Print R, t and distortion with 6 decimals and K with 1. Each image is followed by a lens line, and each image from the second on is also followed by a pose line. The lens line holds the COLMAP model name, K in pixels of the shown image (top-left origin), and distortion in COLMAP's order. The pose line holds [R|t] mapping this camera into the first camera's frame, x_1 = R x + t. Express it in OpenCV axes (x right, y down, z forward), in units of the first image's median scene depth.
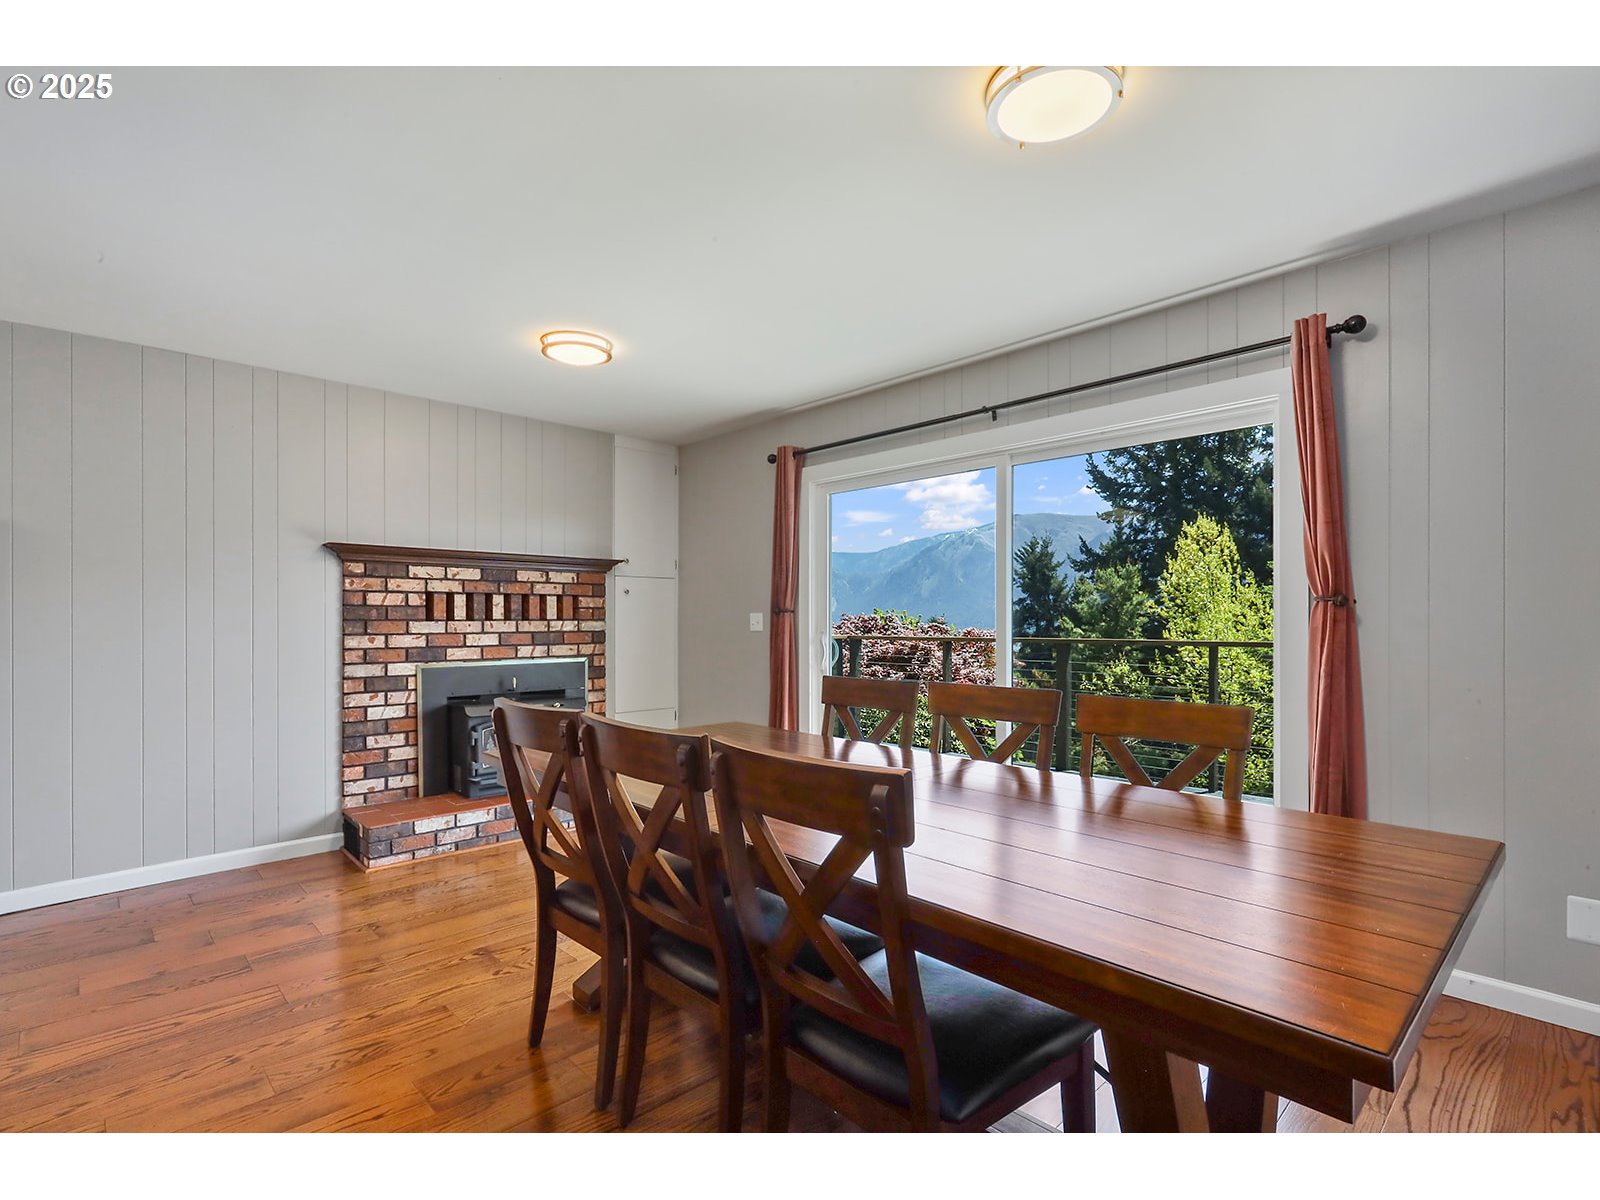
lens RADIAL K [[767.1, 0, 803.5], [0, 767.1, 612.8], [0, 0, 1]] dist [-0.004593, 0.001488]
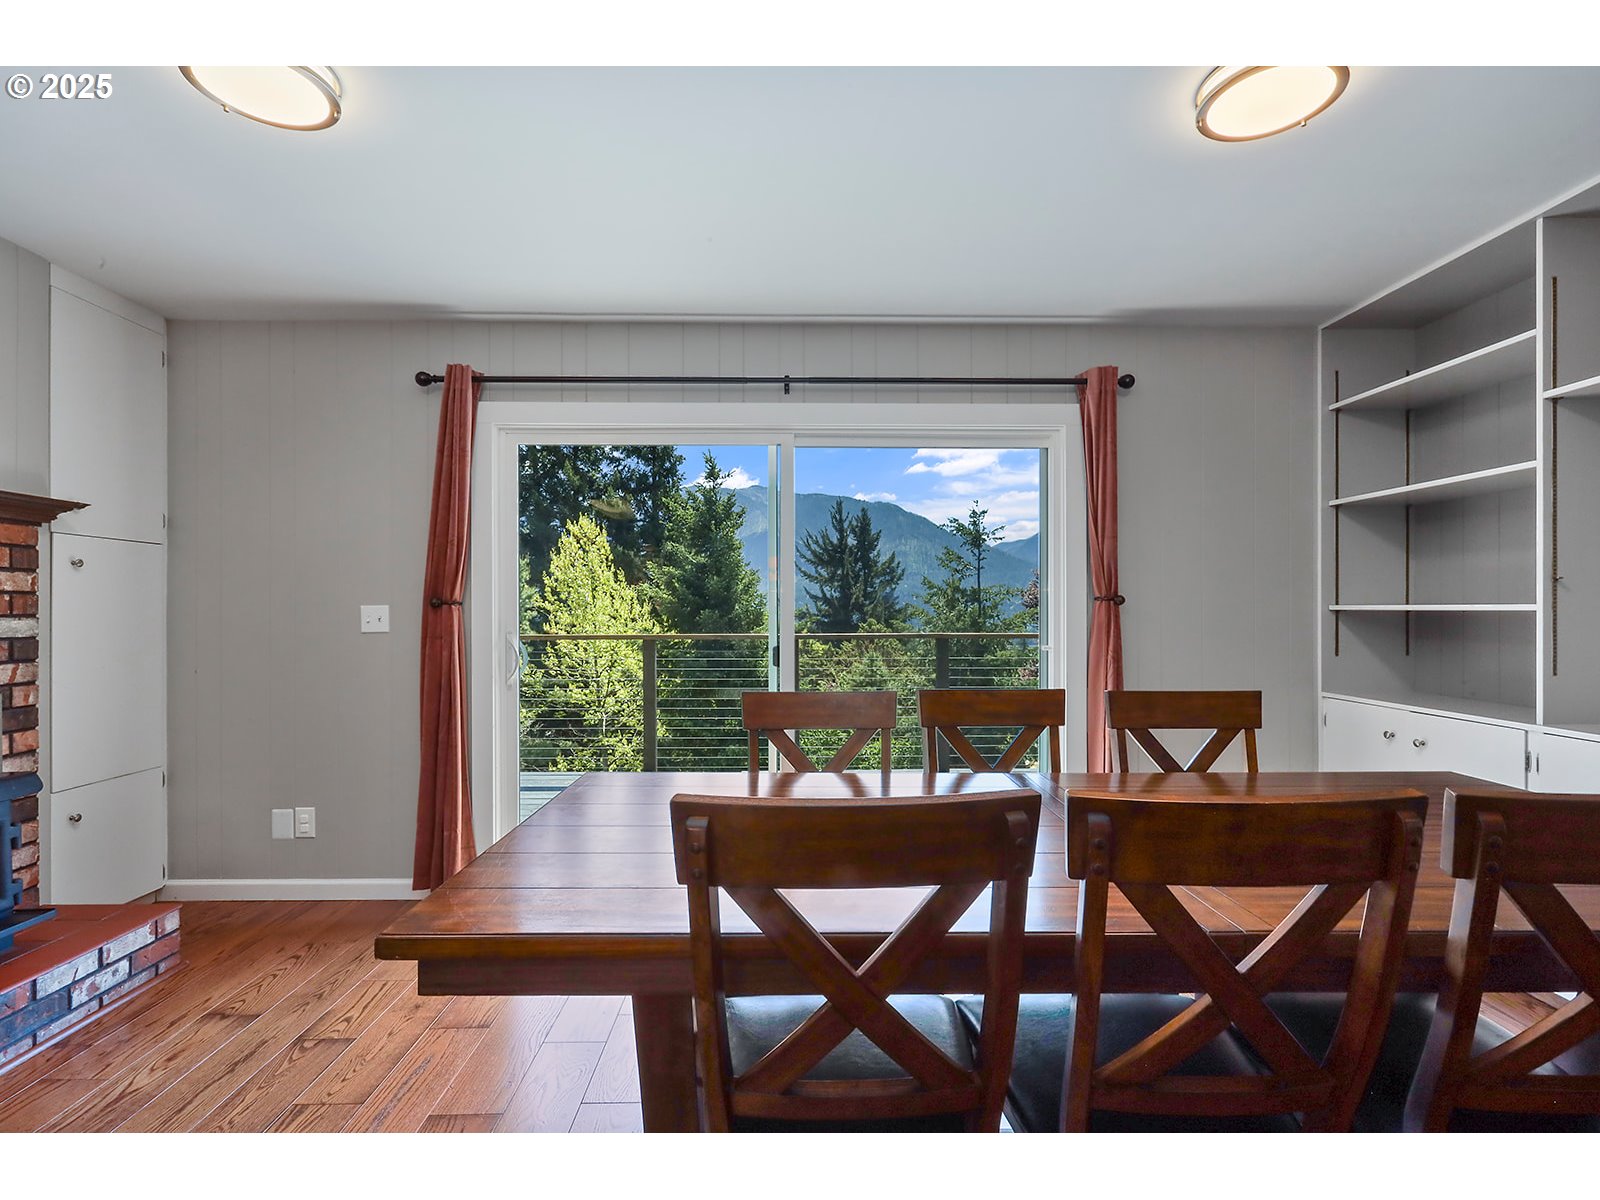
lens RADIAL K [[767.1, 0, 800.3], [0, 767.1, 597.0], [0, 0, 1]] dist [-0.004593, 0.001488]
pose [[0.678271, 0.015894, 0.734640, -0.288454], [-0.006817, 0.999859, -0.015339, 0.001018], [-0.734780, 0.005396, 0.678284, 0.272835]]
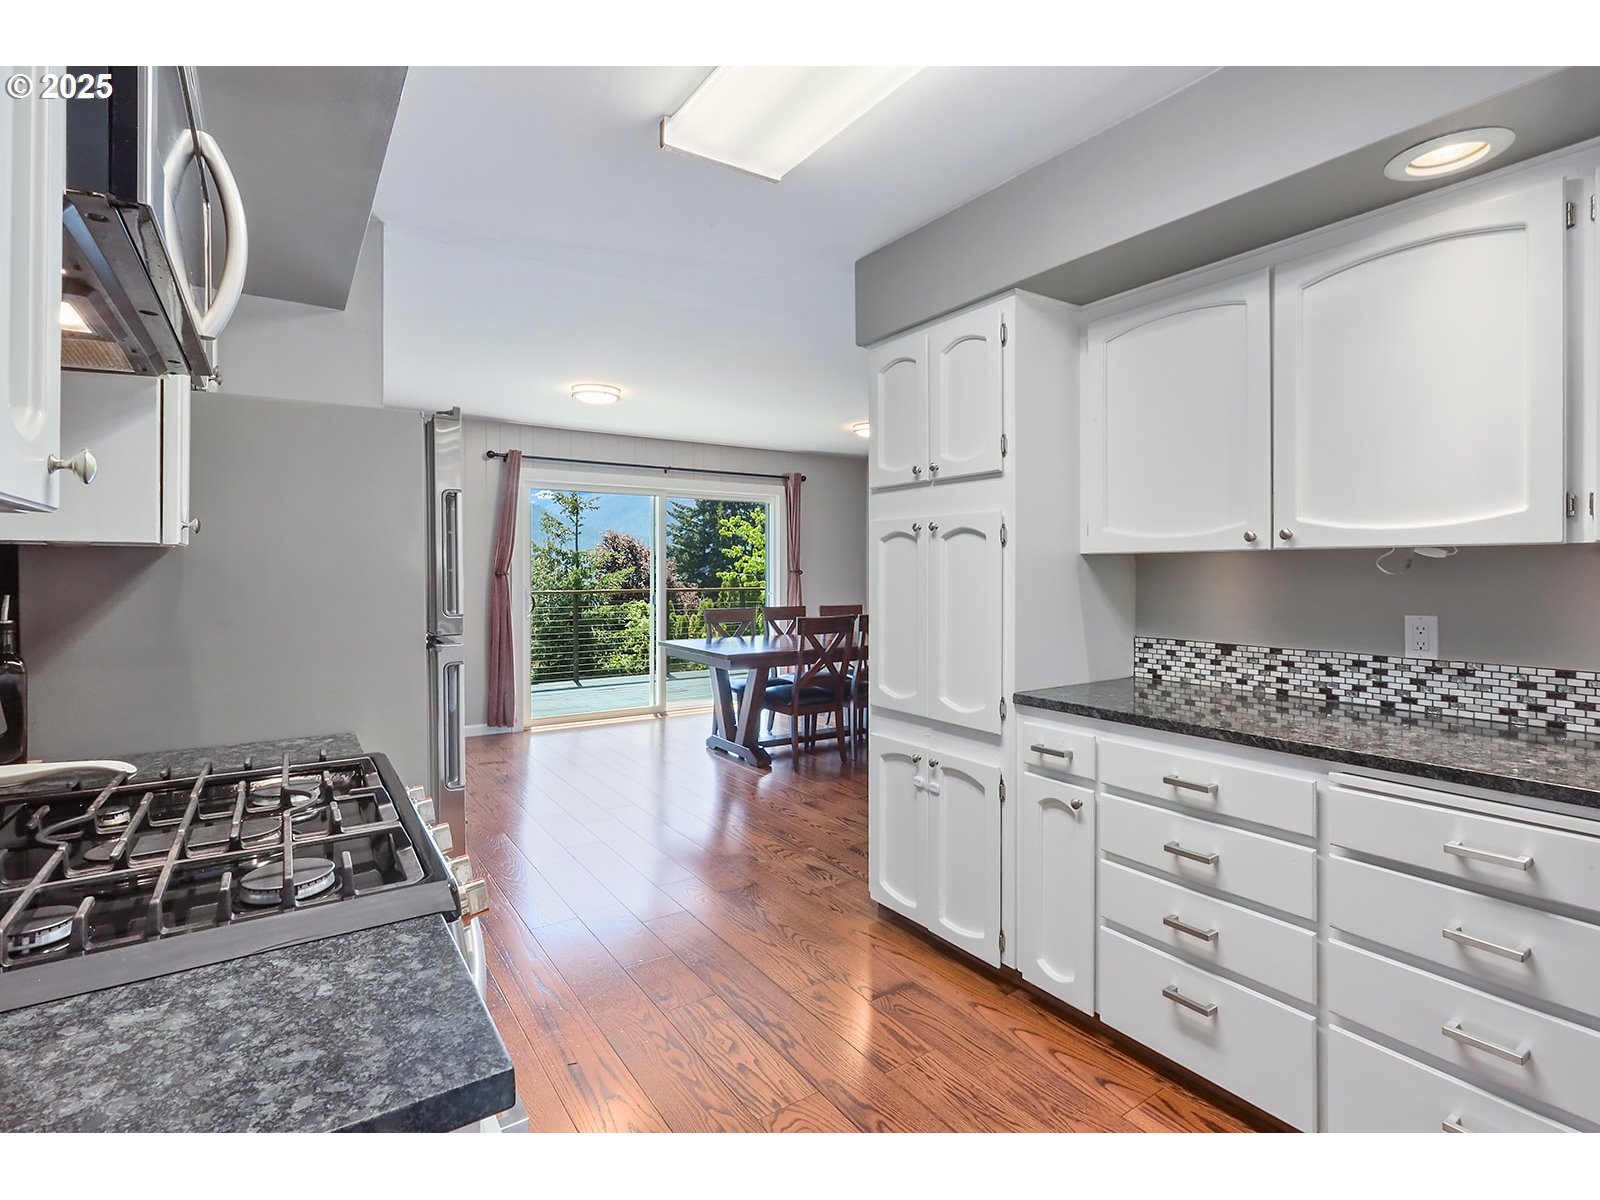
lens RADIAL K [[767.1, 0, 801.4], [0, 767.1, 590.2], [0, 0, 1]] dist [-0.004593, 0.001488]
pose [[0.165176, -0.023150, 0.985992, -1.124721], [-0.007867, 0.999662, 0.024789, -0.009991], [-0.986233, -0.011851, 0.164938, 0.259228]]
